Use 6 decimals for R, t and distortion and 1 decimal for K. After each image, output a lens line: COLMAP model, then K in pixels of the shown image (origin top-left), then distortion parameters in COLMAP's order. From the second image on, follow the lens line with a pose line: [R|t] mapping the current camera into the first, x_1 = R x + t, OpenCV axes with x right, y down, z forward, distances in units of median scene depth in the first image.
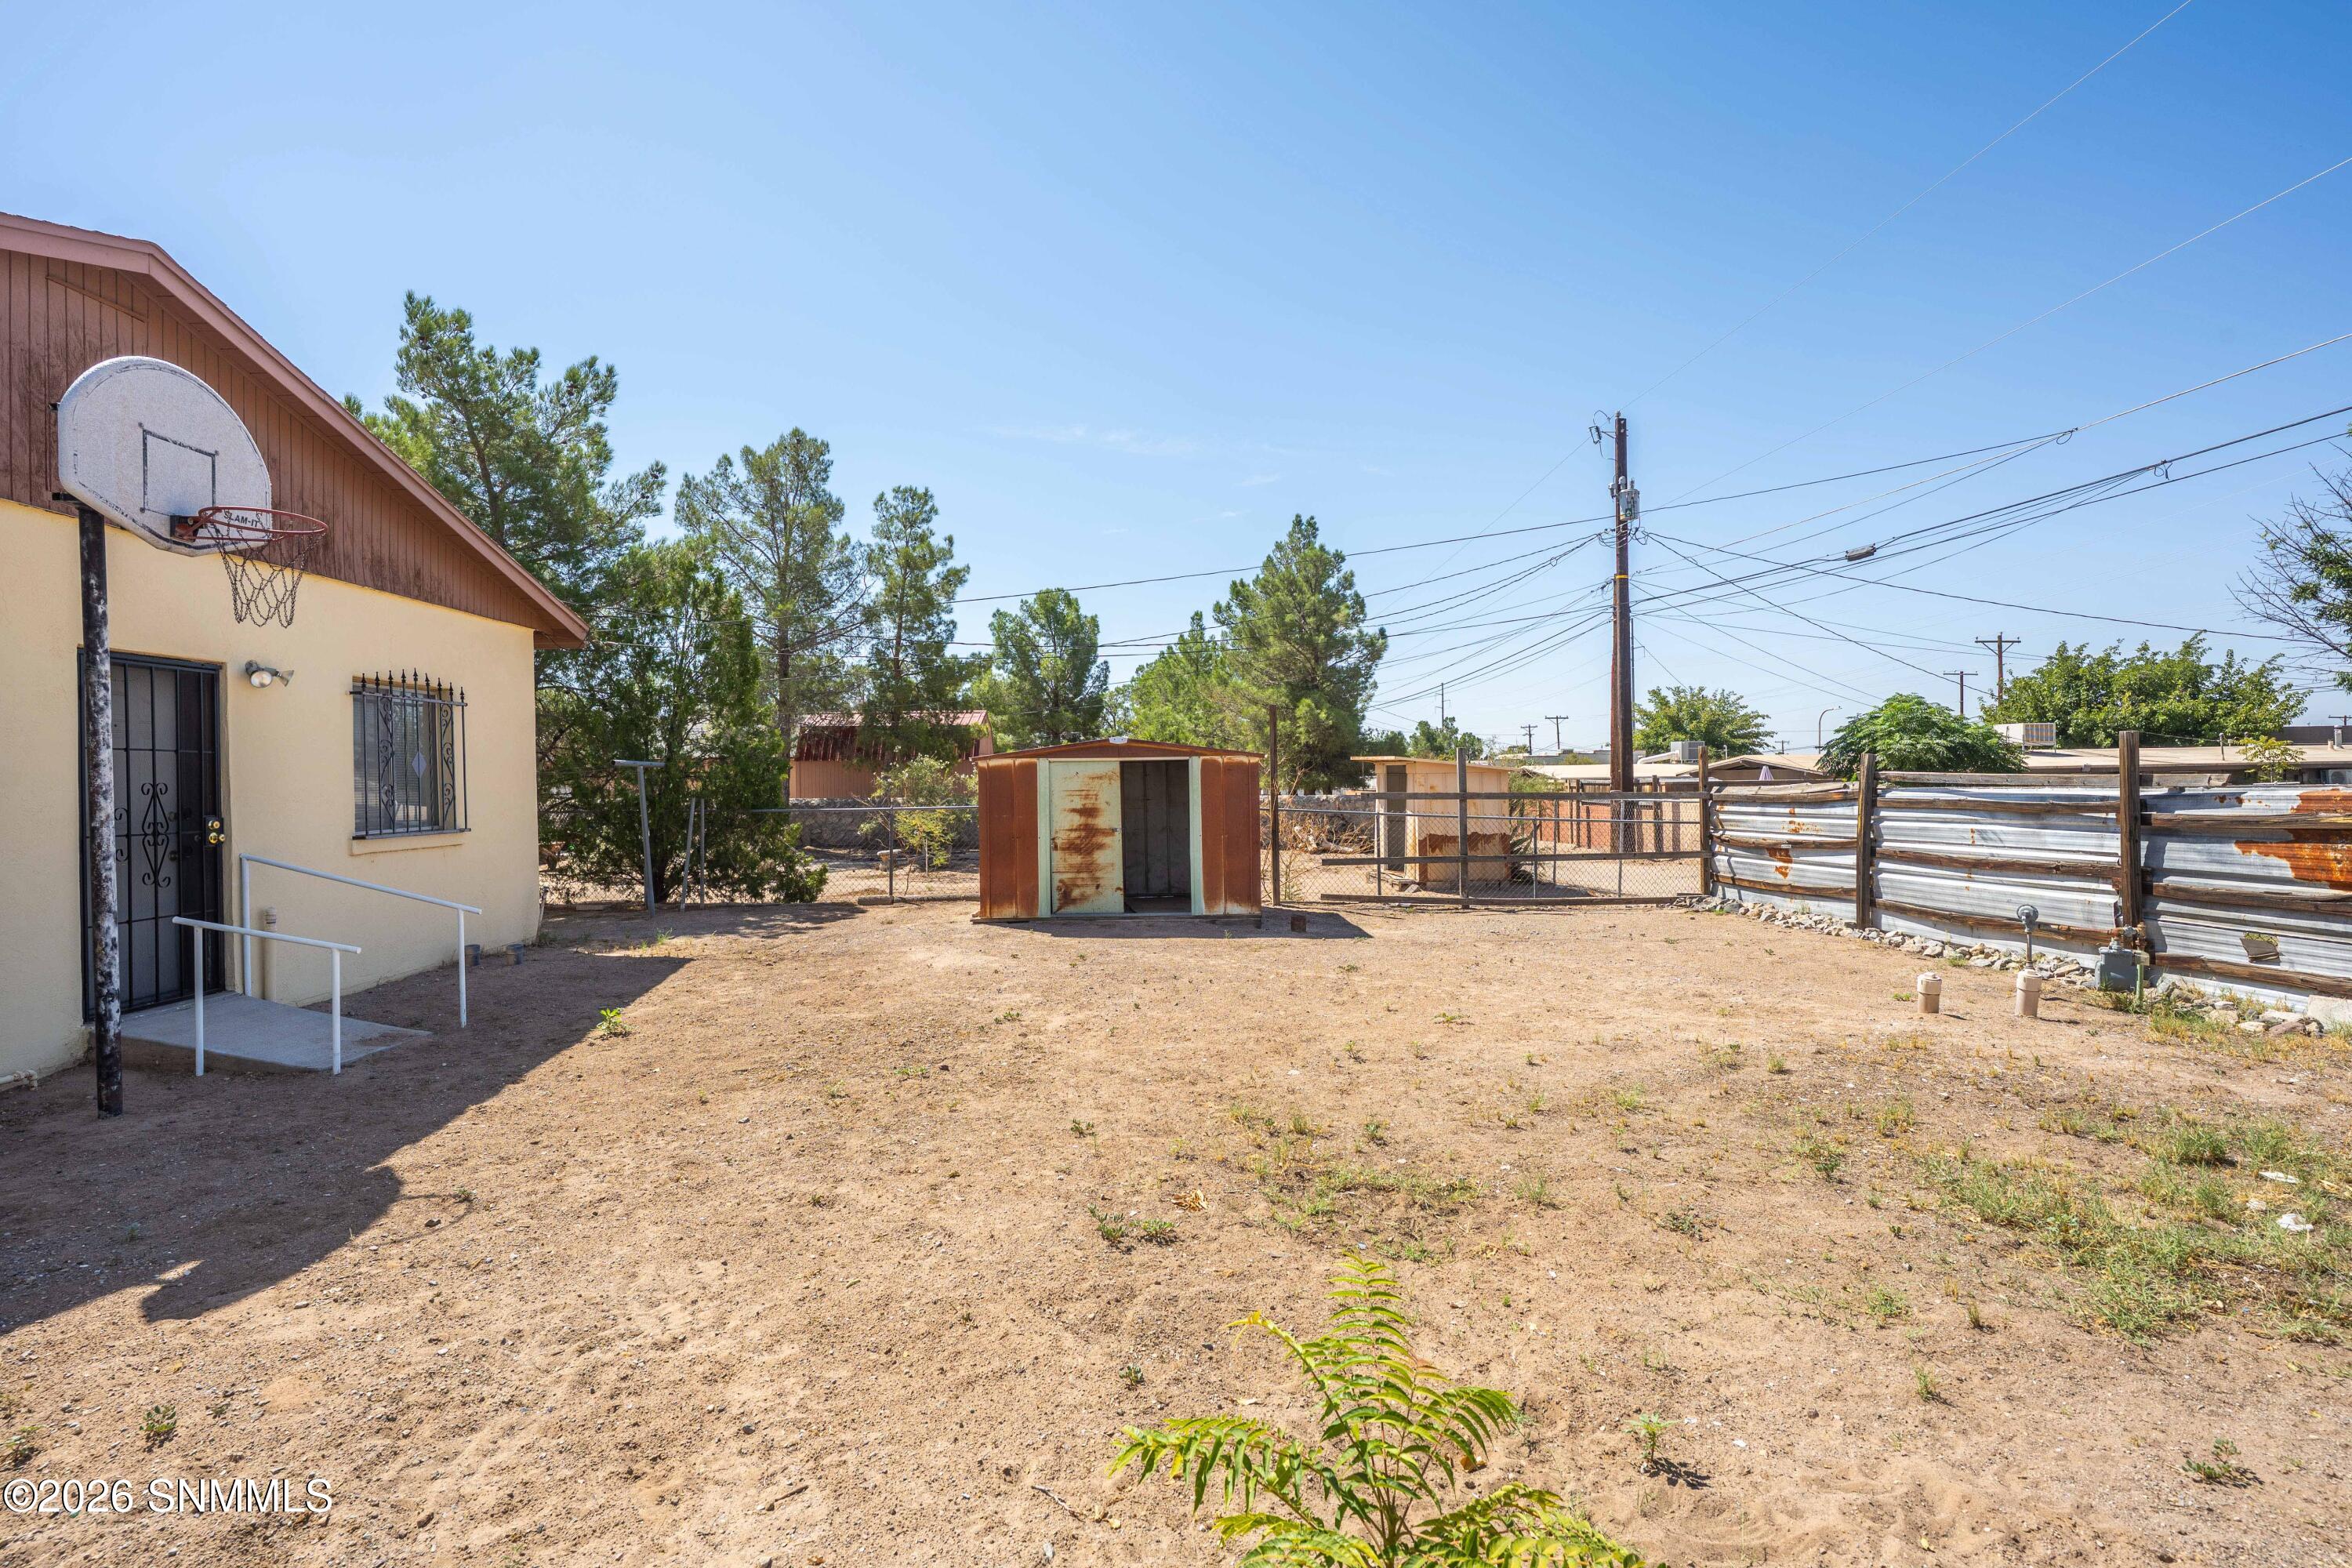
lens RADIAL K [[1124.4, 0, 1168.1], [0, 1124.4, 776.5], [0, 0, 1]] dist [-0.002774, -0.000137]
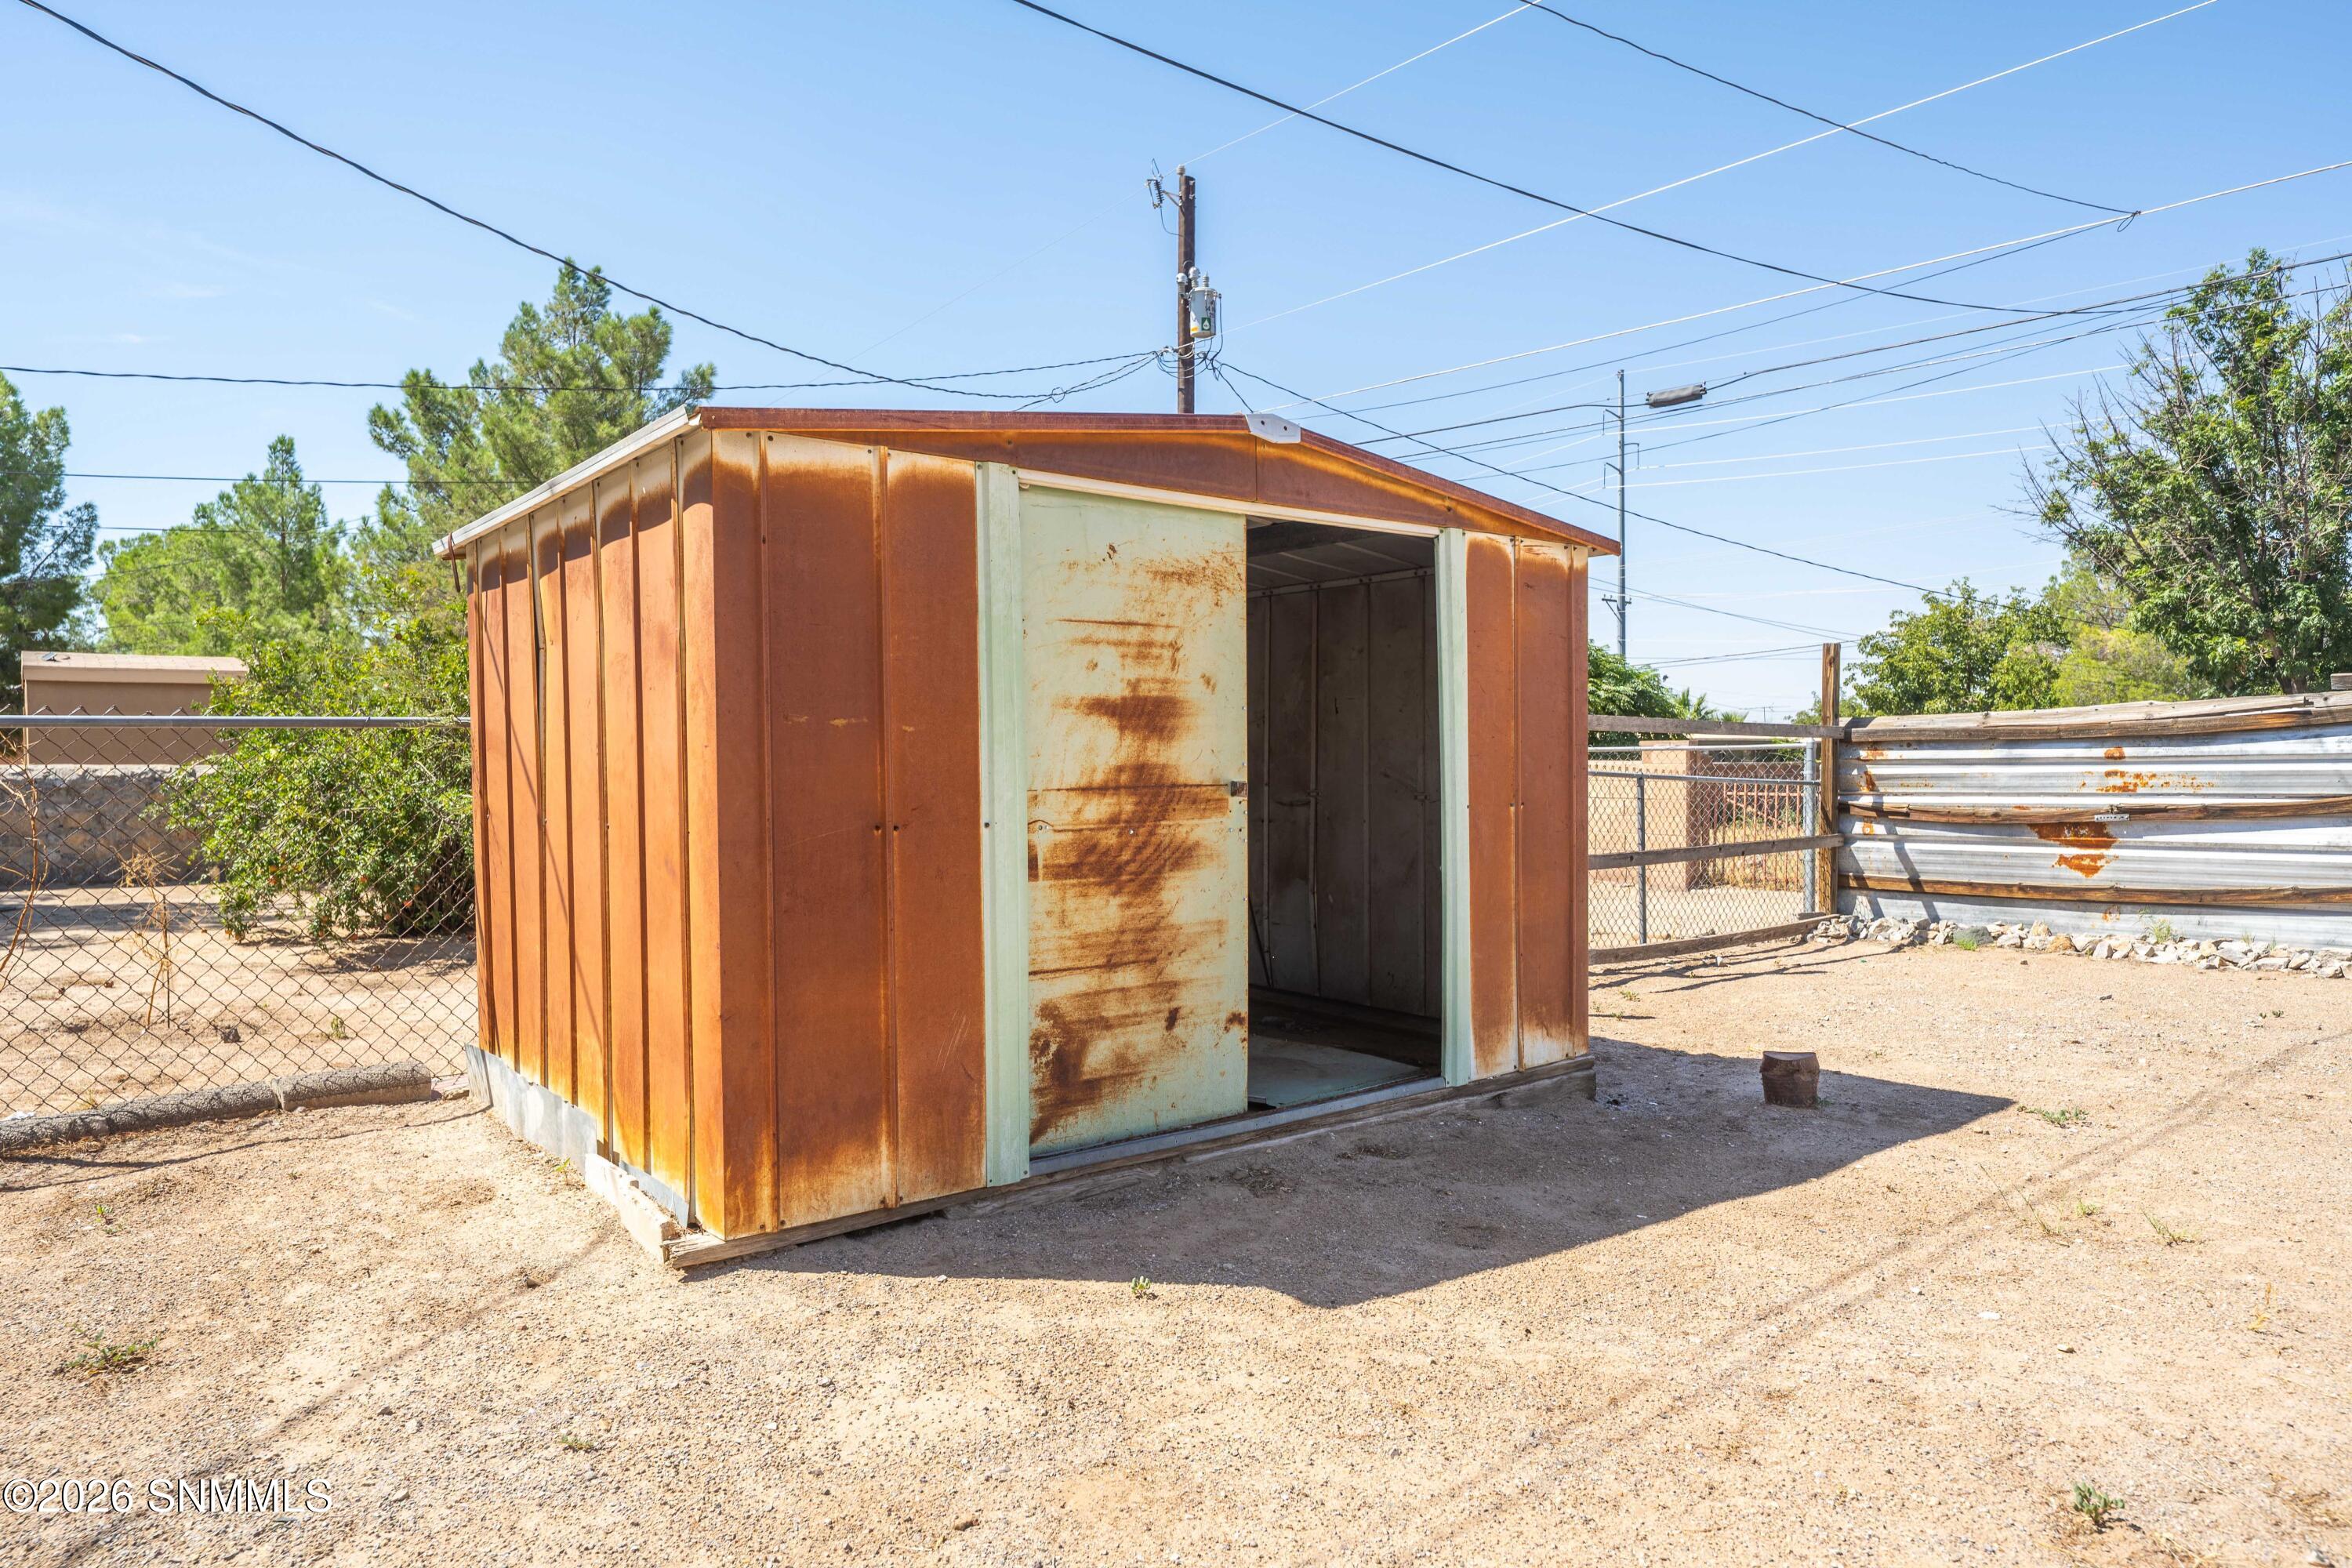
lens RADIAL K [[1464.1, 0, 1159.0], [0, 1464.1, 787.8], [0, 0, 1]] dist [0.001091, 0.001816]
pose [[0.797687, -0.003434, 0.603062, -0.258805], [-0.005445, 0.999902, 0.012895, 0.043181], [-0.603047, -0.013570, 0.797590, 0.747235]]
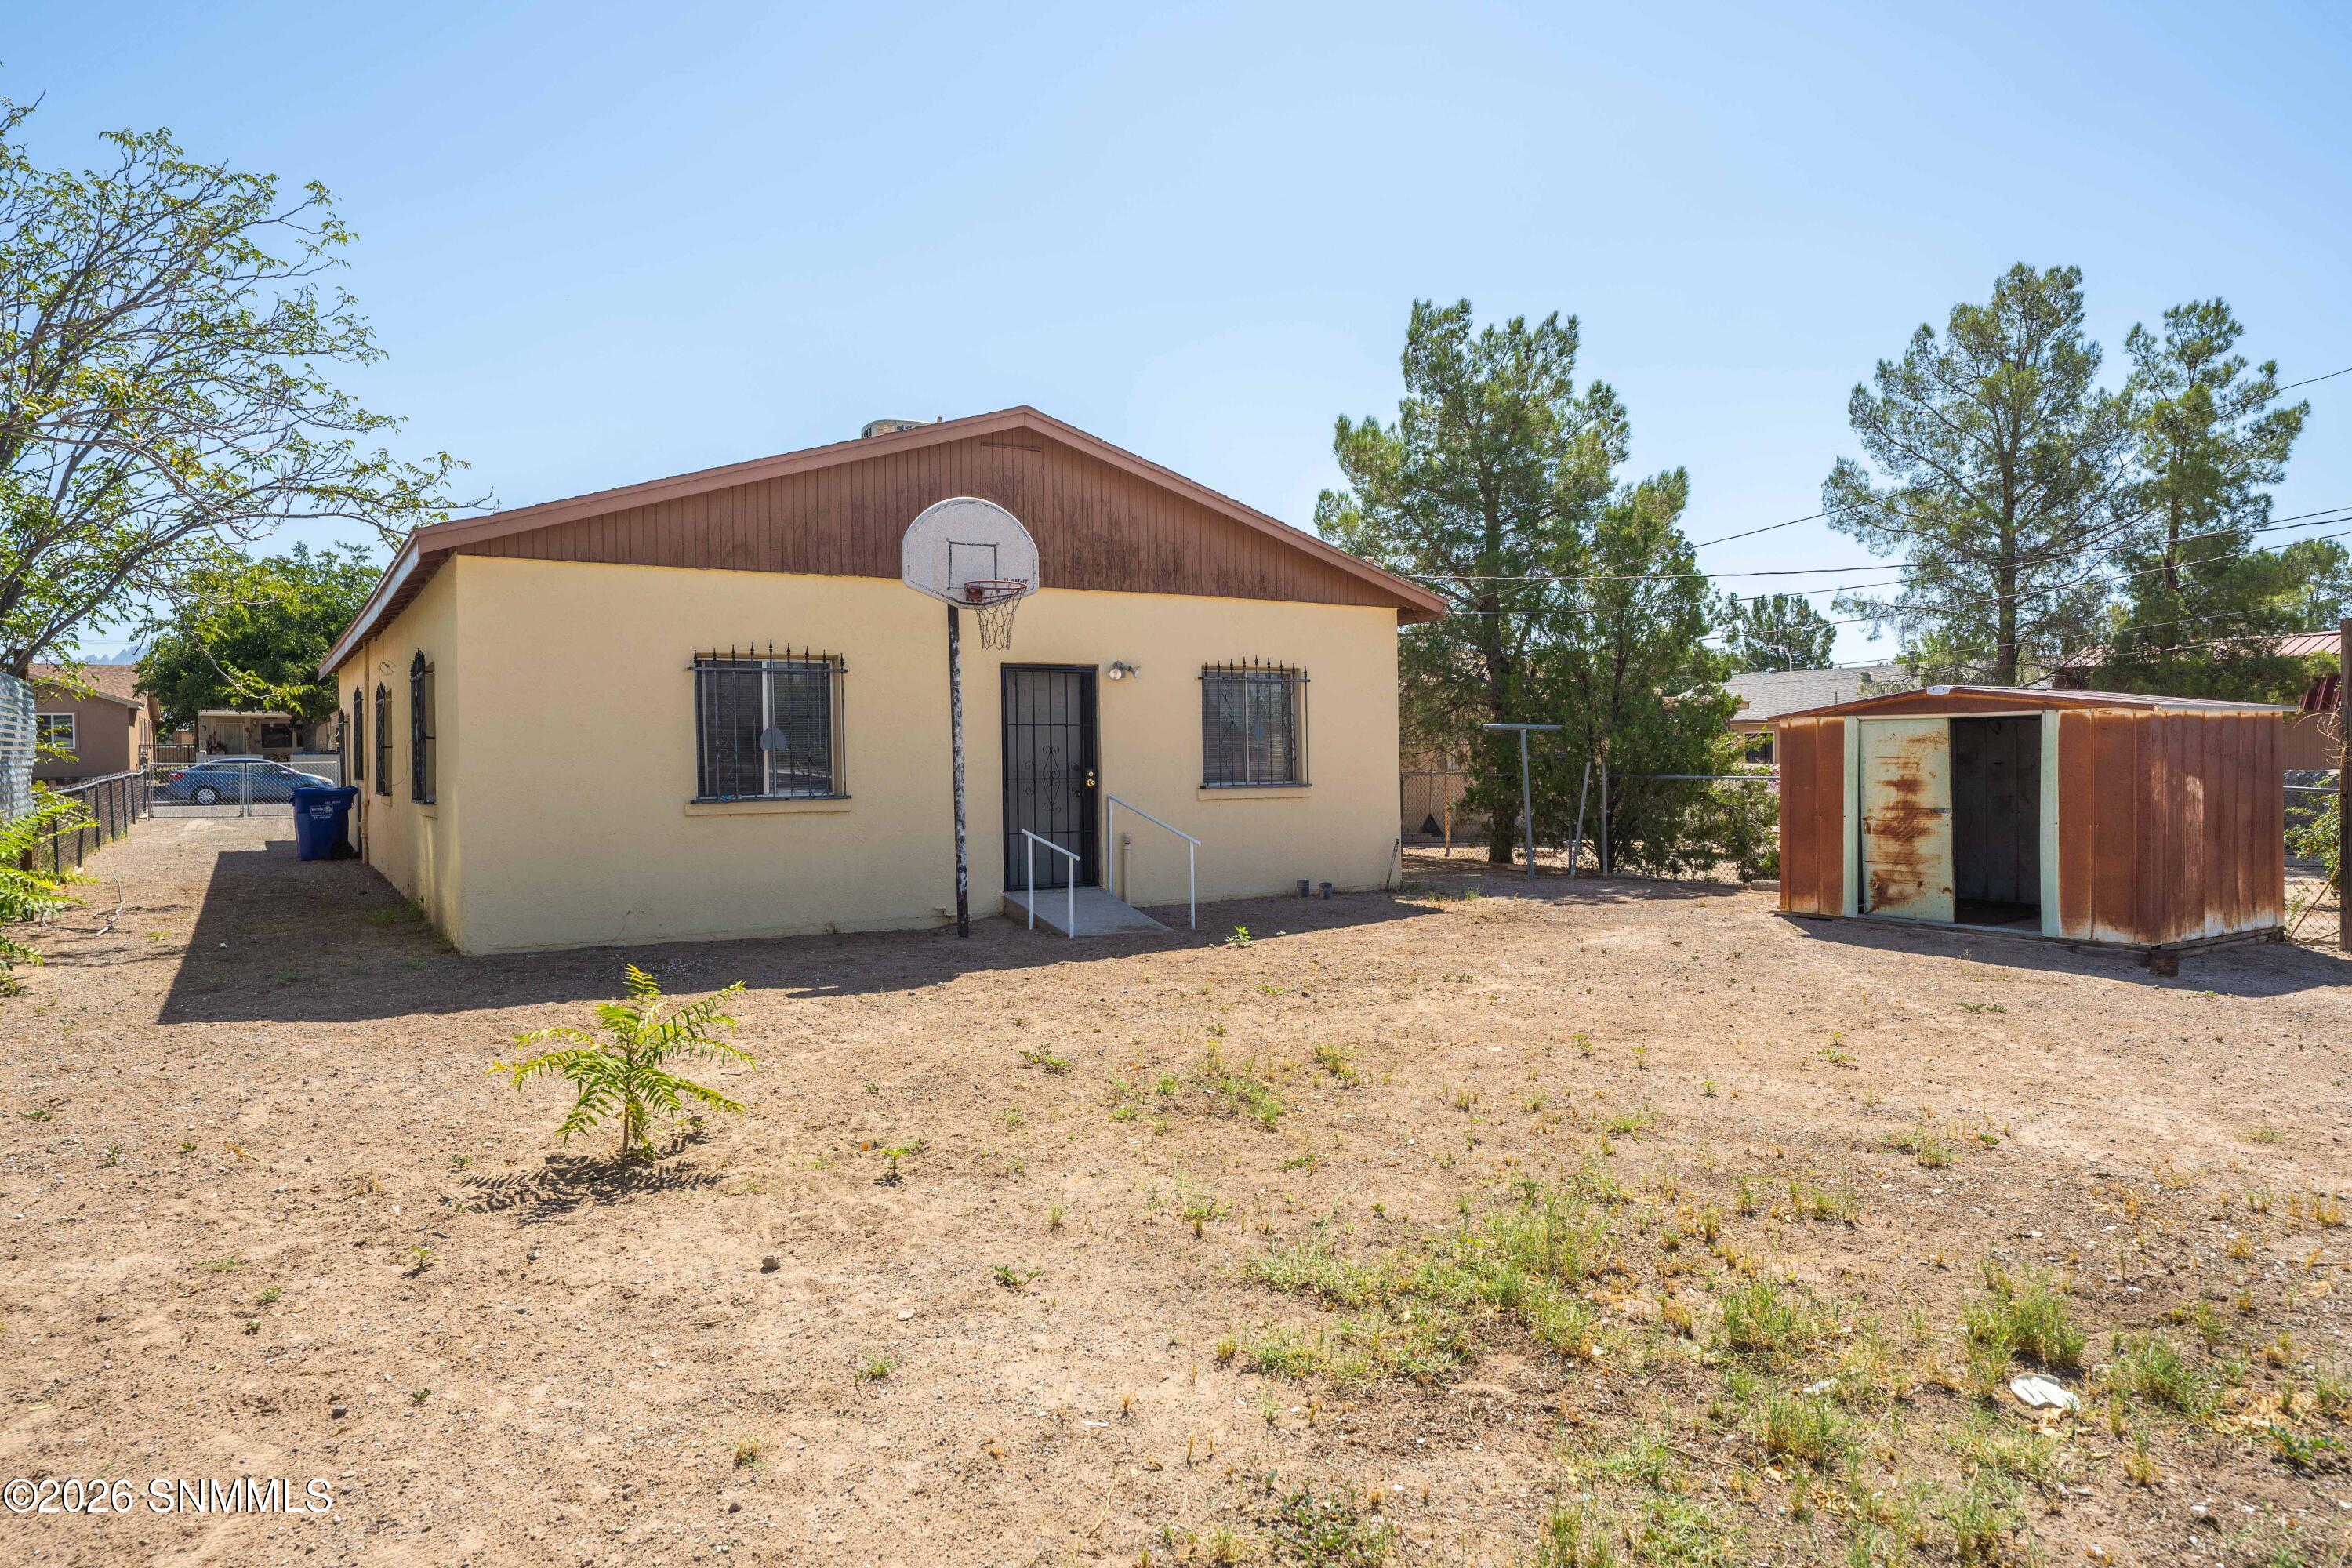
lens RADIAL K [[1464.1, 0, 1159.0], [0, 1464.1, 787.8], [0, 0, 1]] dist [0.001091, 0.001816]
pose [[0.498889, 0.027083, -0.866243, 0.536132], [0.003491, 0.999441, 0.033257, -0.001712], [0.866659, -0.019615, 0.498515, 0.064718]]
